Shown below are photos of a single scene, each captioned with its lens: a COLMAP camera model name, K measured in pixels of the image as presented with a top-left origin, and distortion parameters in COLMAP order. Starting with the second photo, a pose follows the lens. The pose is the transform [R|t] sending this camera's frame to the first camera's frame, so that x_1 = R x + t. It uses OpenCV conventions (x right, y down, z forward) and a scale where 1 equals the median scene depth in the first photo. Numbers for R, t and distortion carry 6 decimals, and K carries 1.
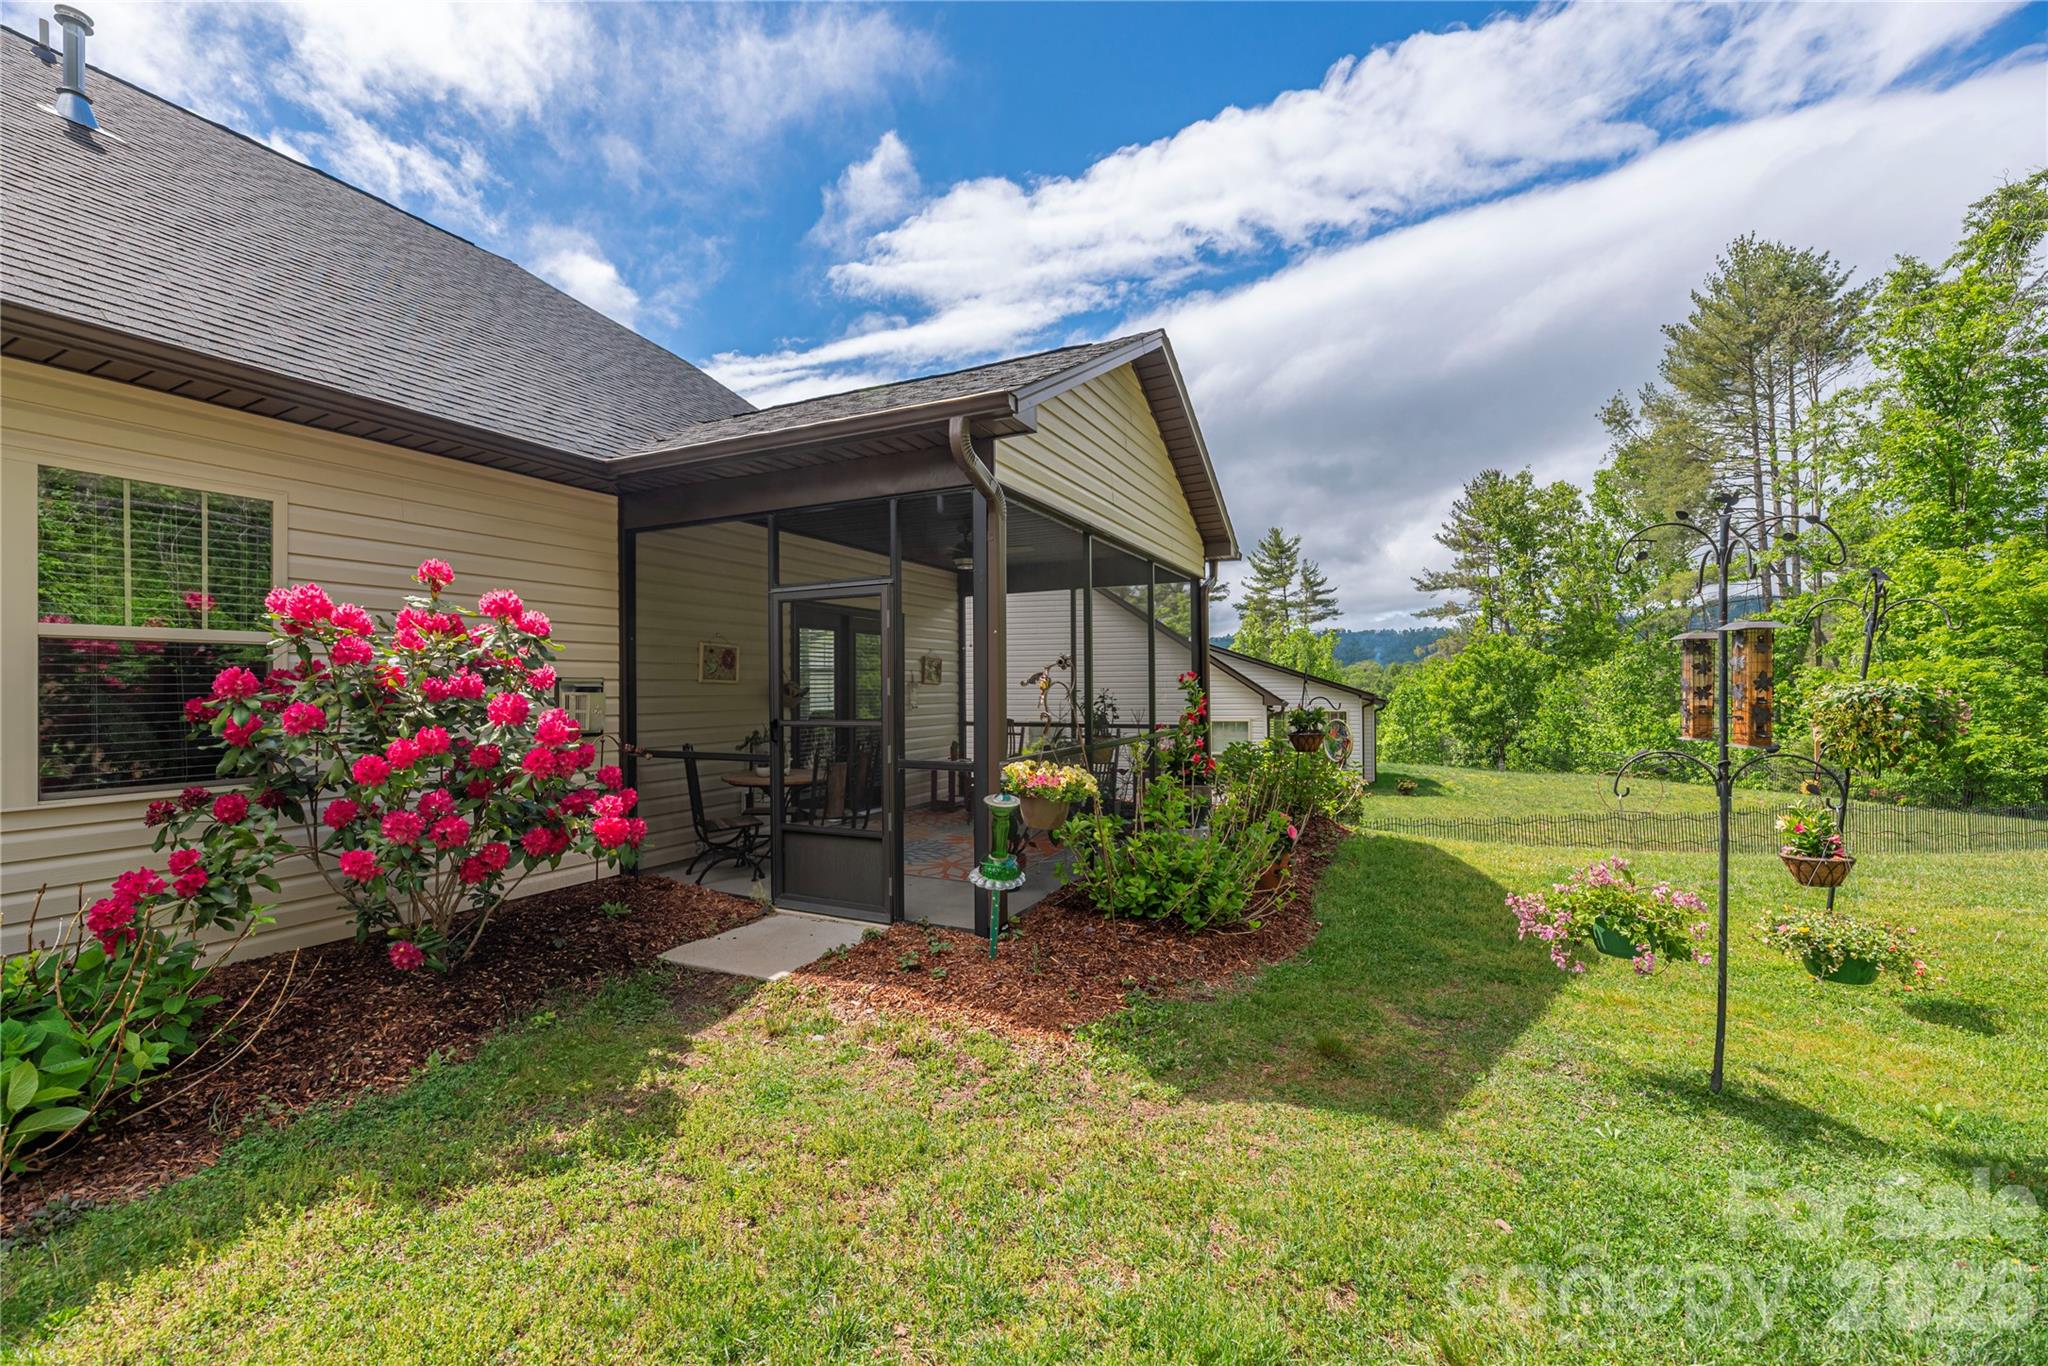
lens RADIAL K [[828.9, 0, 1022.3], [0, 828.9, 682.0], [0, 0, 1]] dist [-0.001589, 0.000189]
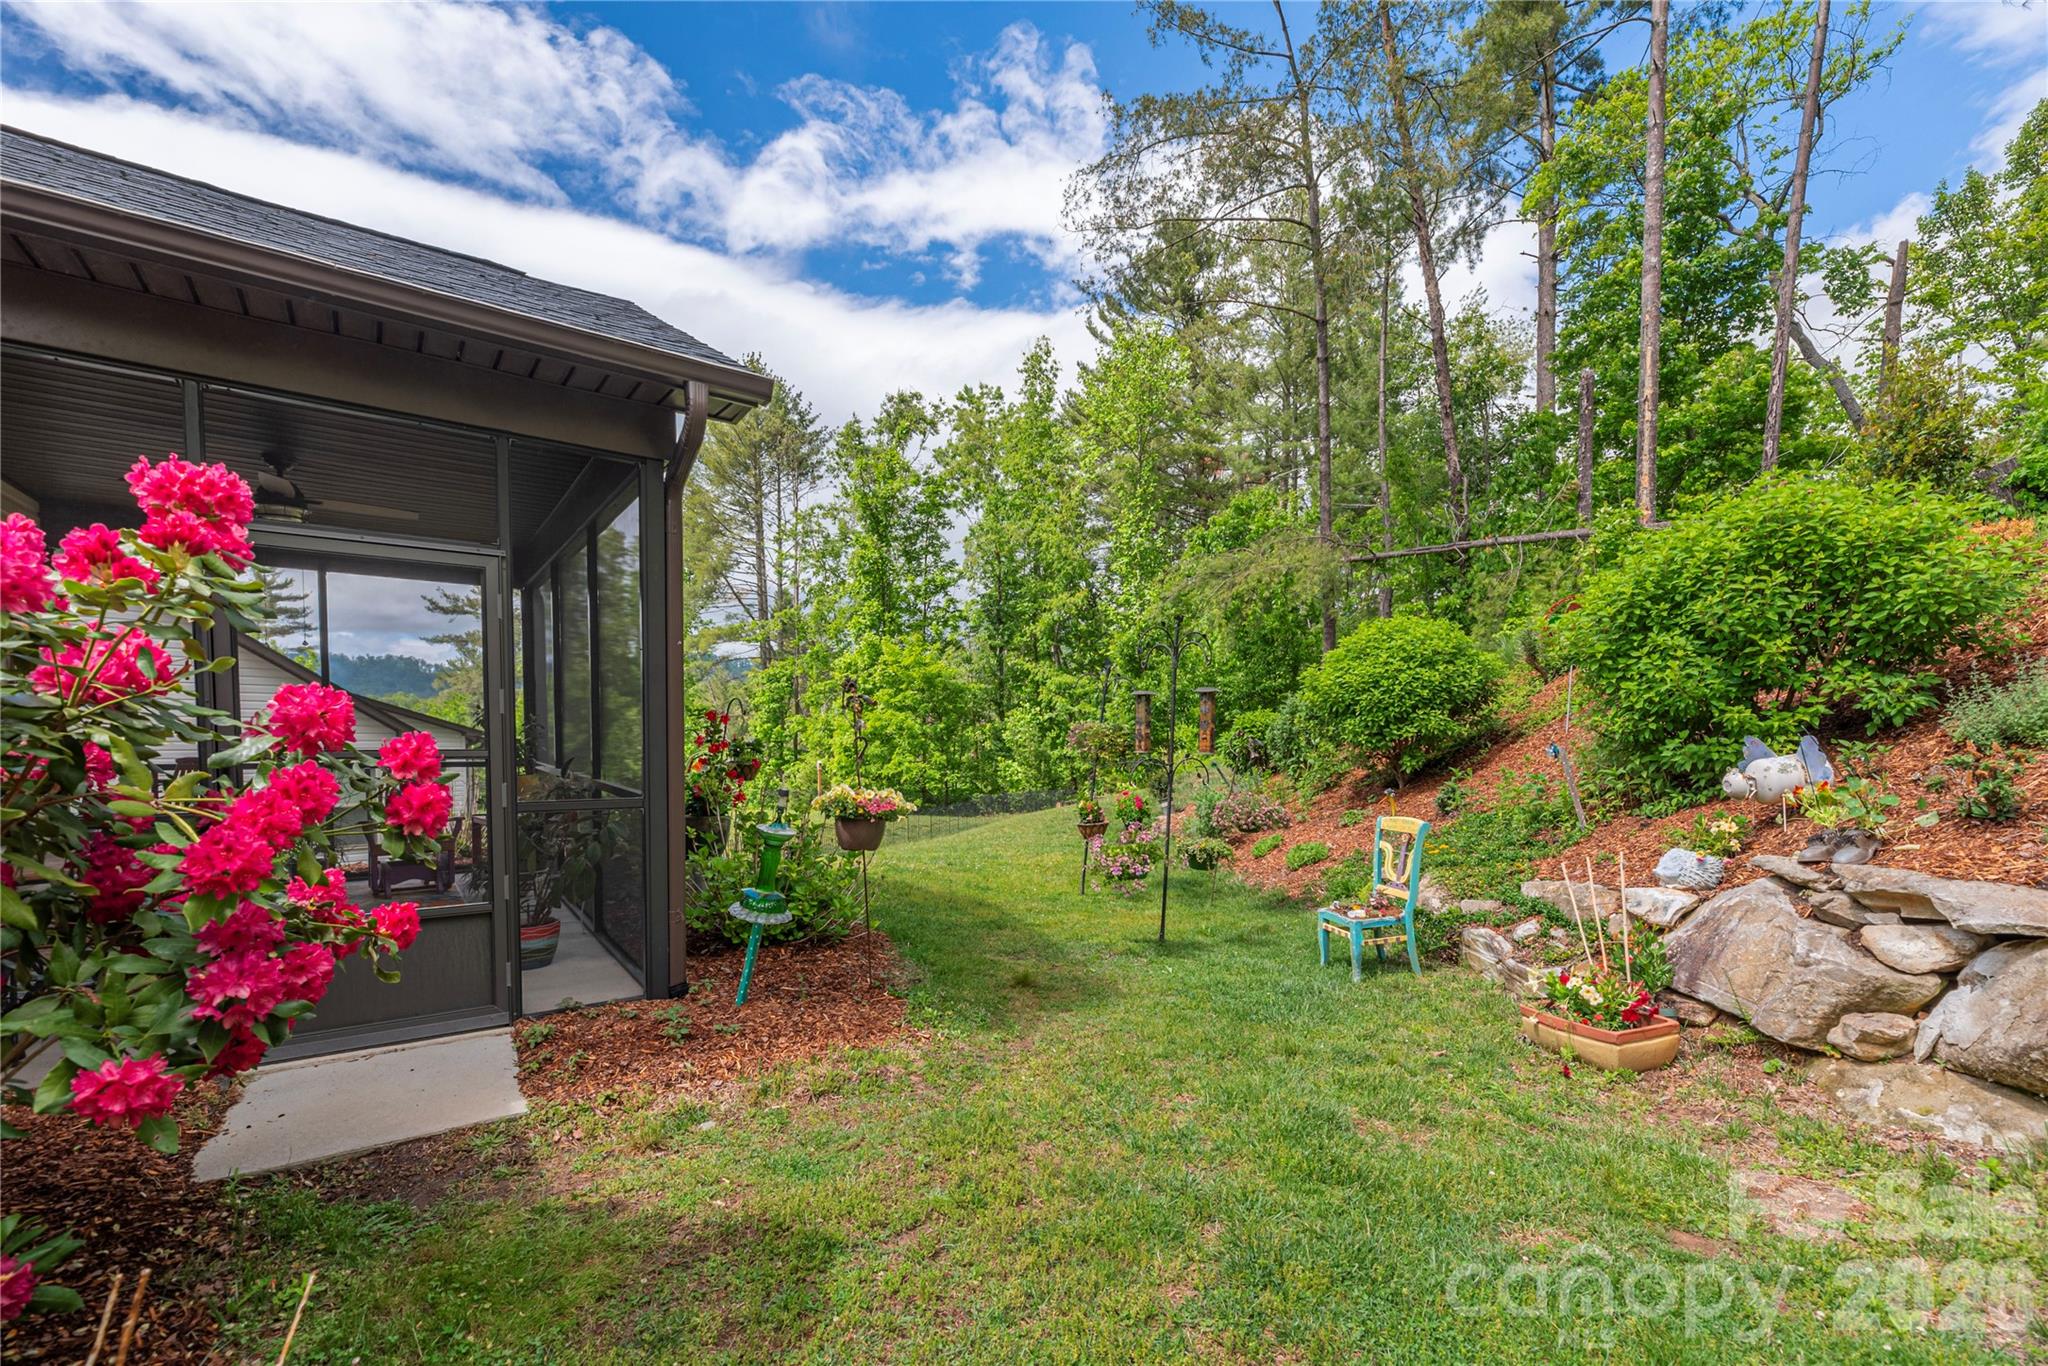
lens RADIAL K [[869.9, 0, 1033.9], [0, 869.9, 778.7], [0, 0, 1]] dist [0.000879, 0.000141]
pose [[0.462896, -0.035317, 0.885709, -0.096711], [-0.022566, 0.998413, 0.051605, 0.003646], [-0.886125, -0.043874, 0.461364, 0.037132]]
